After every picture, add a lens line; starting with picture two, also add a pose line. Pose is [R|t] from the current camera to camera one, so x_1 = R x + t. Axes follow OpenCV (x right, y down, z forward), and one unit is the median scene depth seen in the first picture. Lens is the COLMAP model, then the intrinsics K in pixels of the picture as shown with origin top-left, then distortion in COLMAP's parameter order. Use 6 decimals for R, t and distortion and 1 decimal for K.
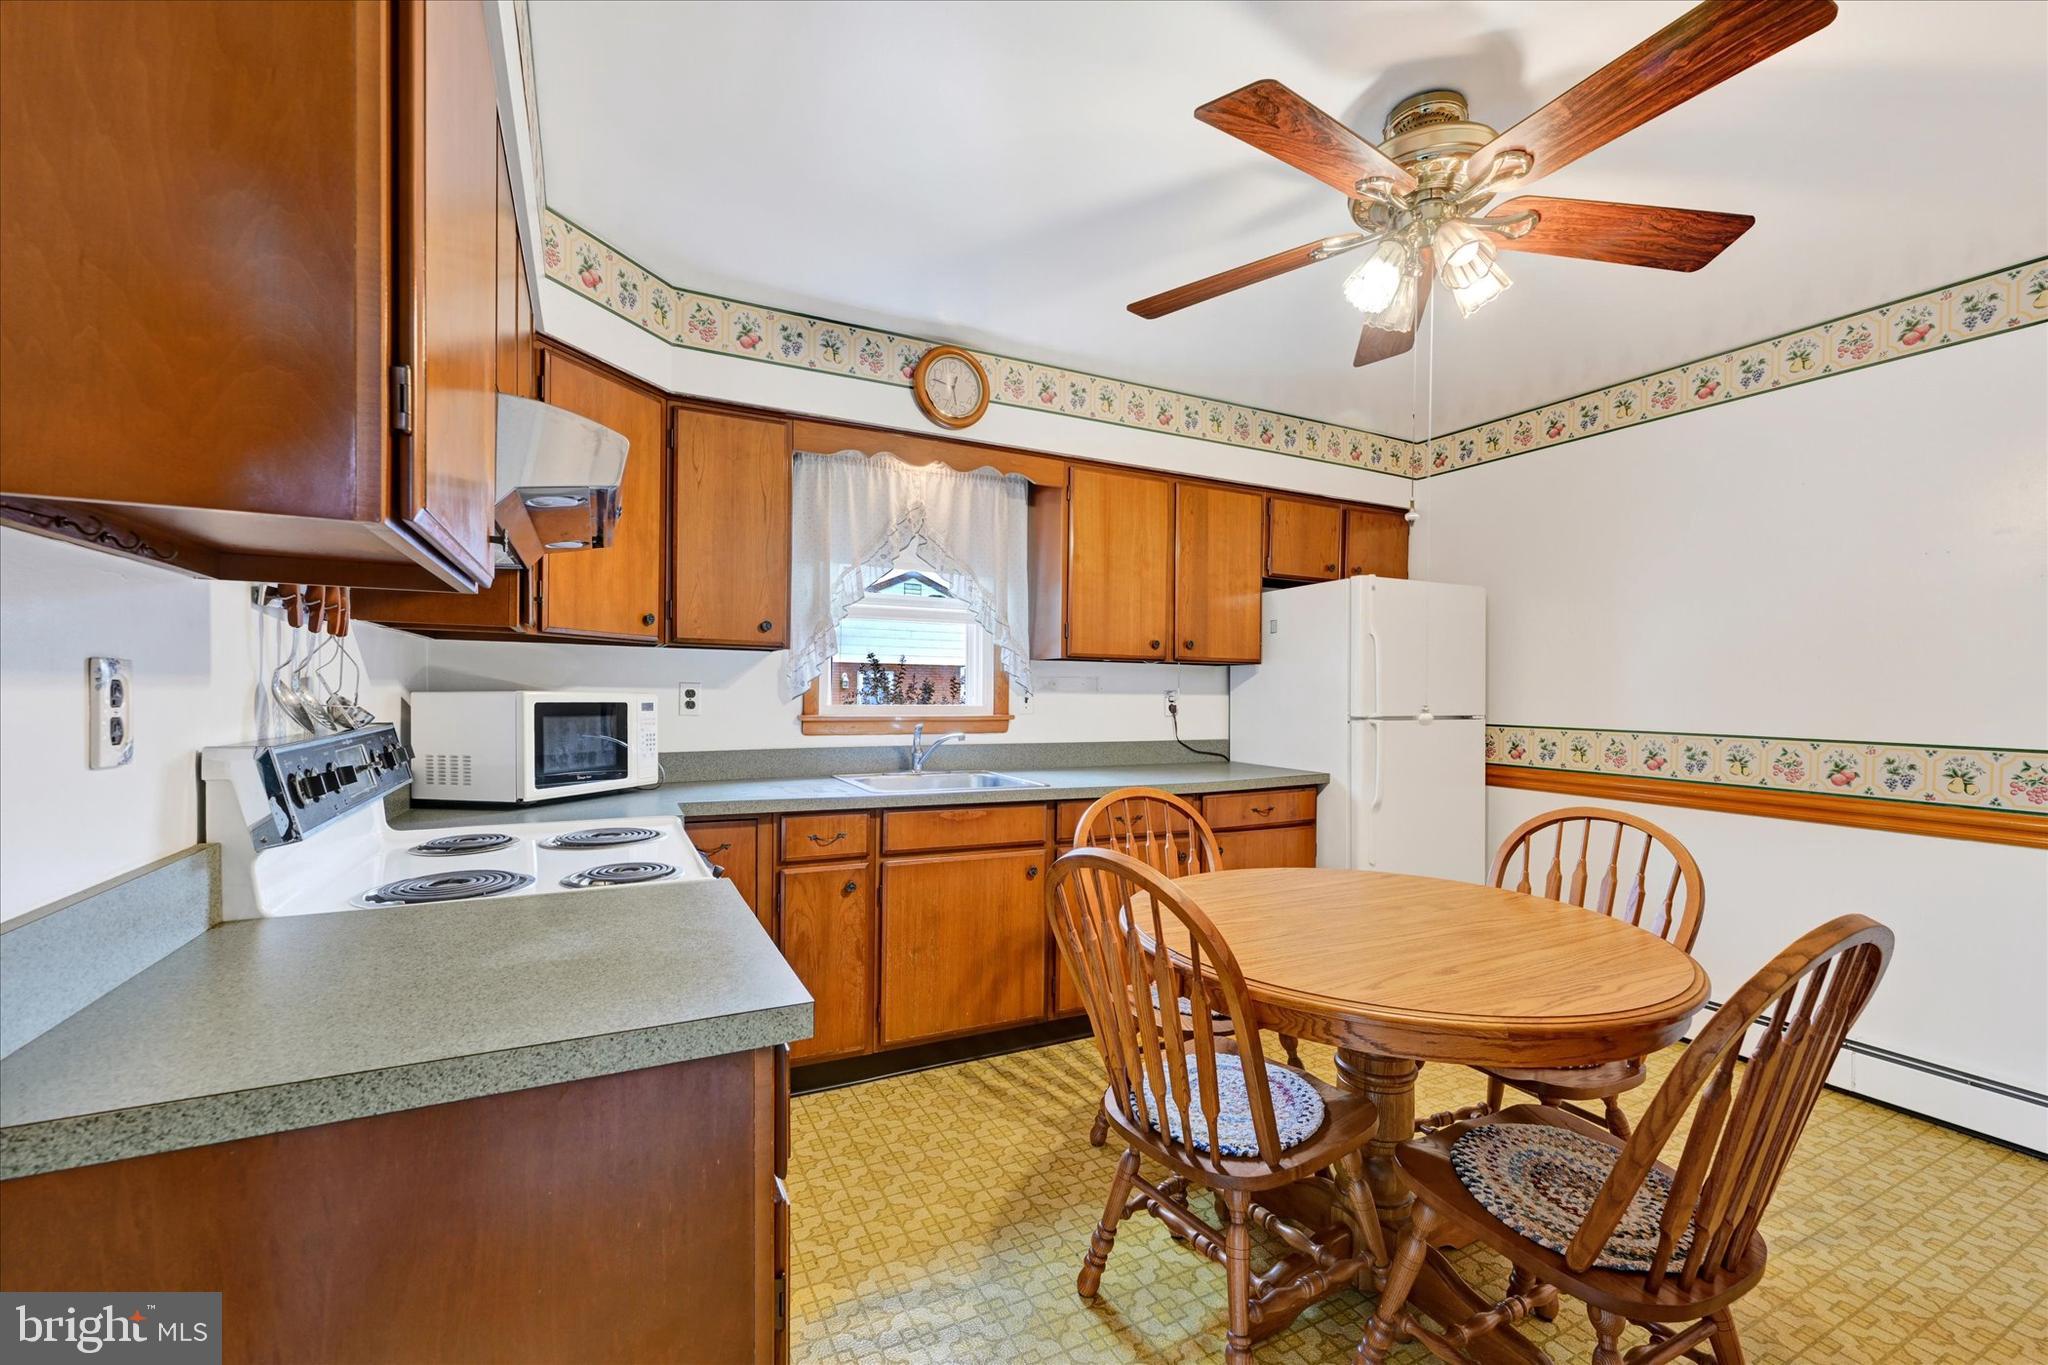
lens RADIAL K [[835.8, 0, 1026.0], [0, 835.8, 709.4], [0, 0, 1]] dist [0.004751, 0.000302]
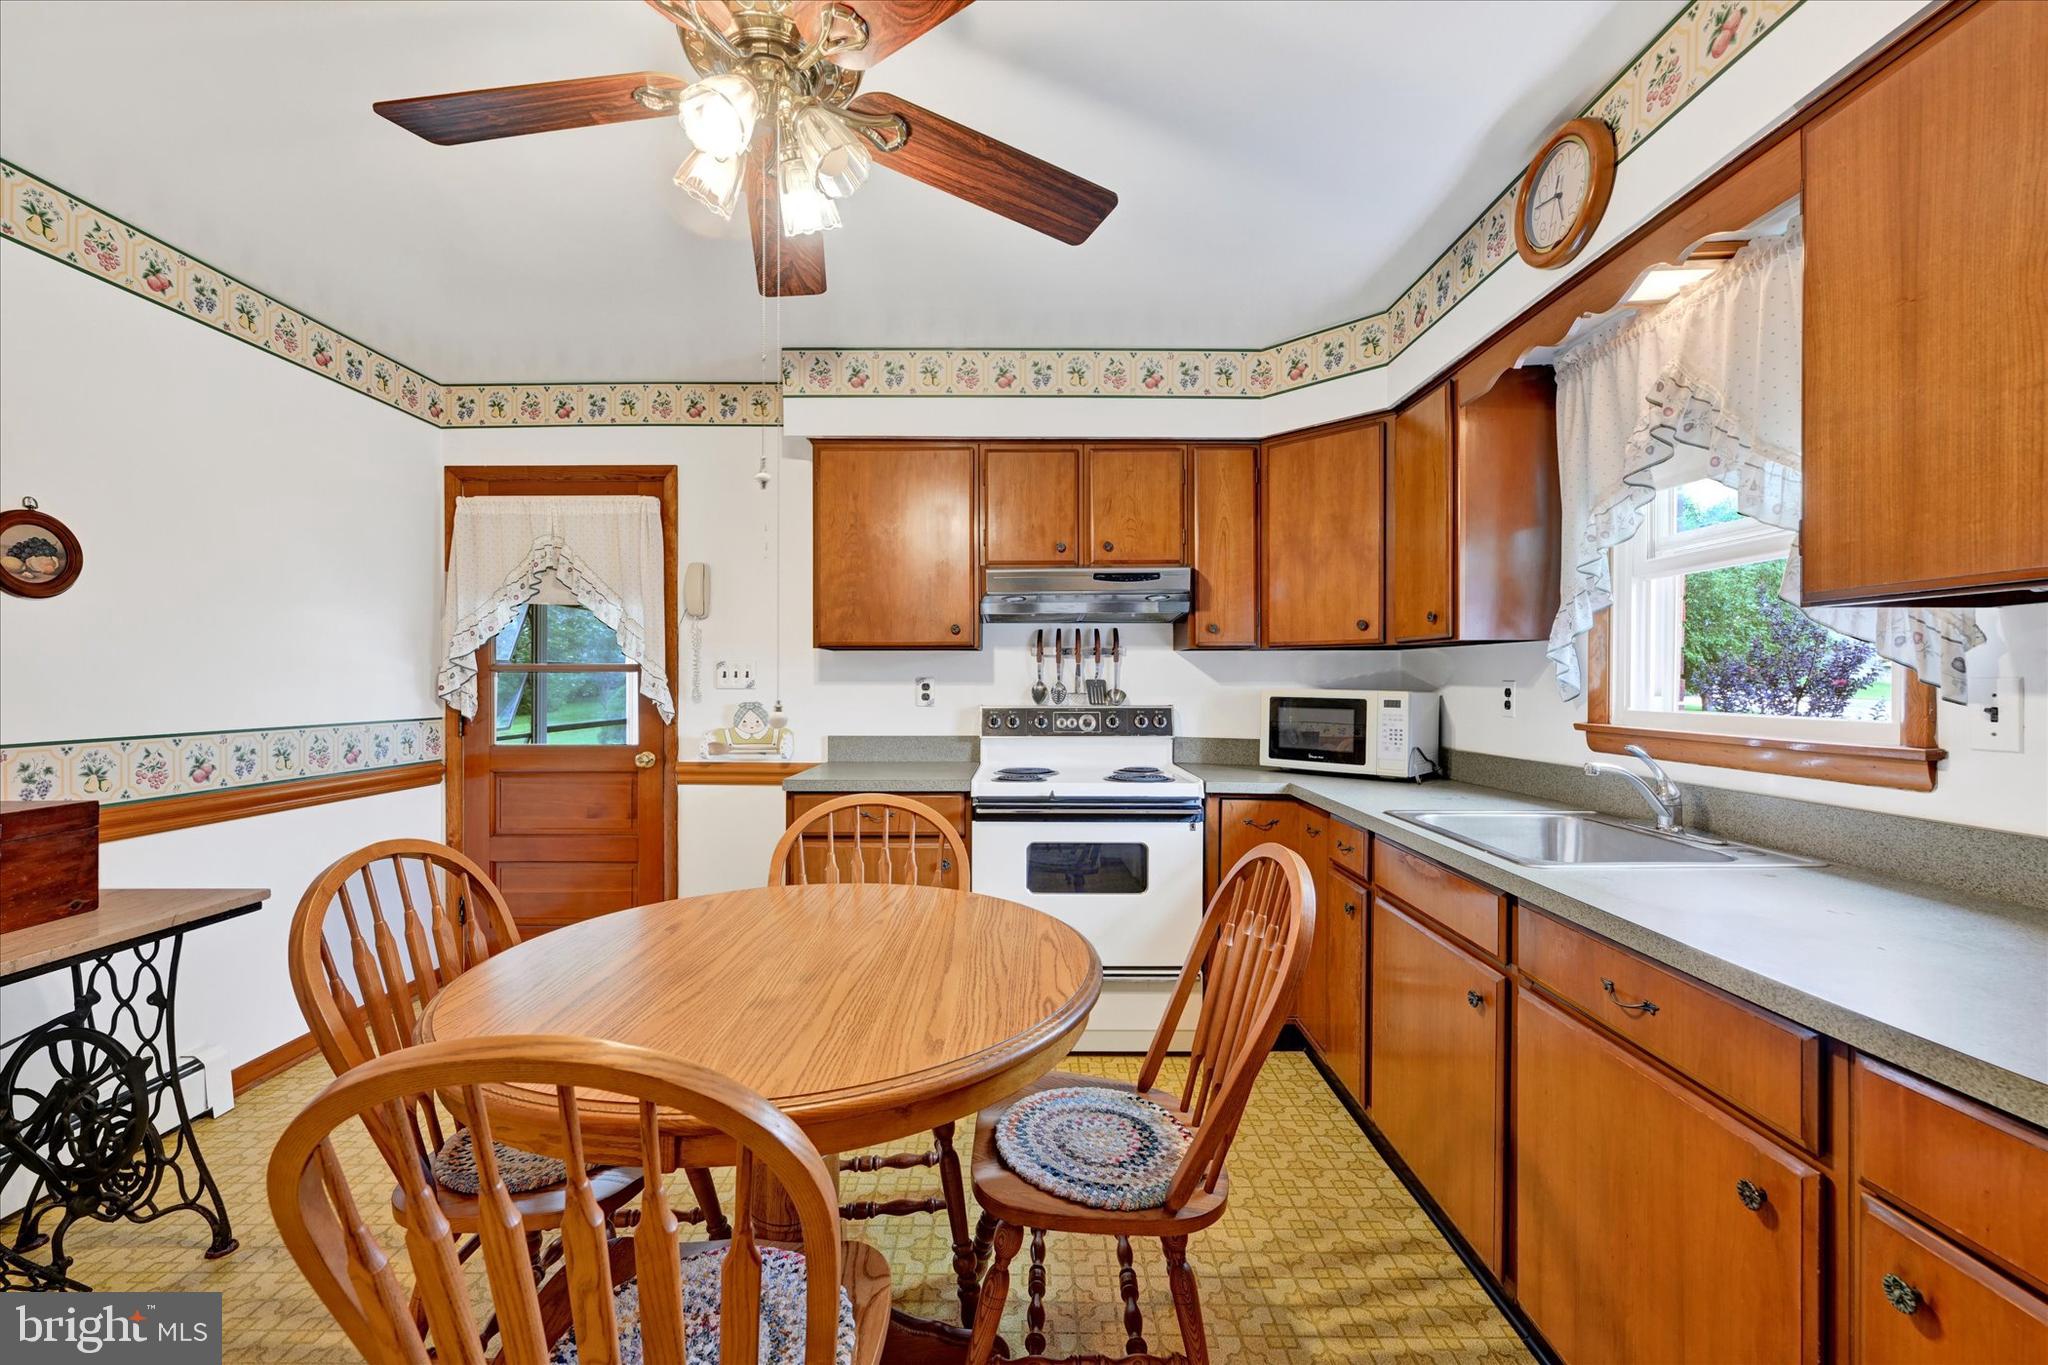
lens RADIAL K [[835.8, 0, 1024.0], [0, 835.8, 683.0], [0, 0, 1]] dist [0.004751, 0.000302]
pose [[-0.451169, -0.010430, -0.892378, 0.617082], [-0.027691, 0.999614, 0.002317, -0.016213], [0.892009, 0.025756, -0.451284, 0.905401]]
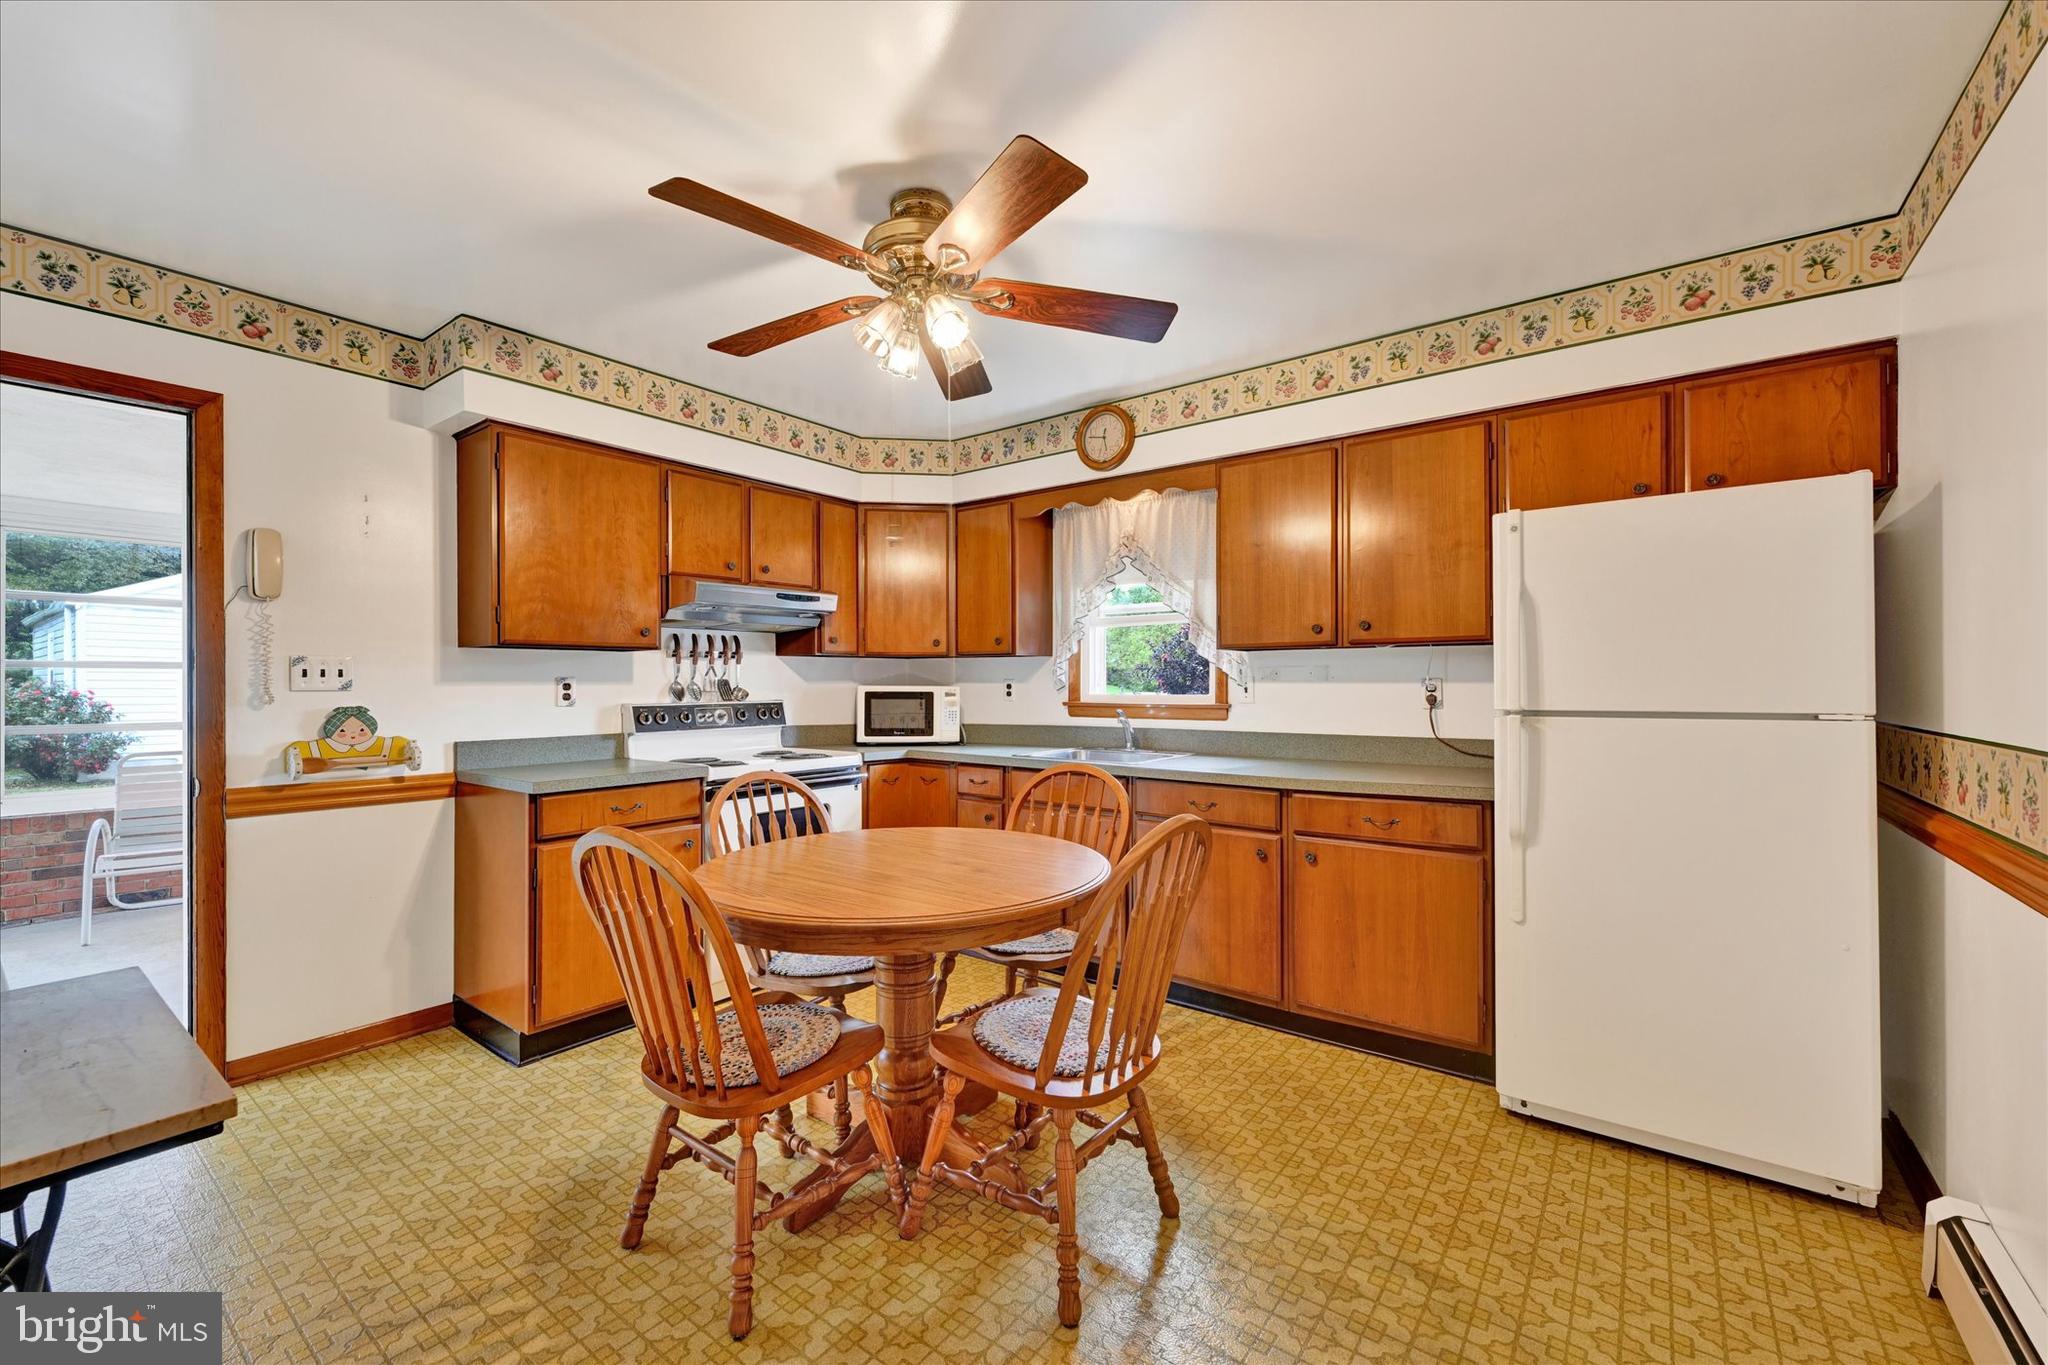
lens RADIAL K [[835.8, 0, 1019.2], [0, 835.8, 680.8], [0, 0, 1]] dist [0.004751, 0.000302]
pose [[0.440881, -0.014712, -0.897445, 0.934073], [-0.012288, 0.999673, -0.022424, 0.004851], [0.897481, 0.020914, 0.440556, 0.334401]]
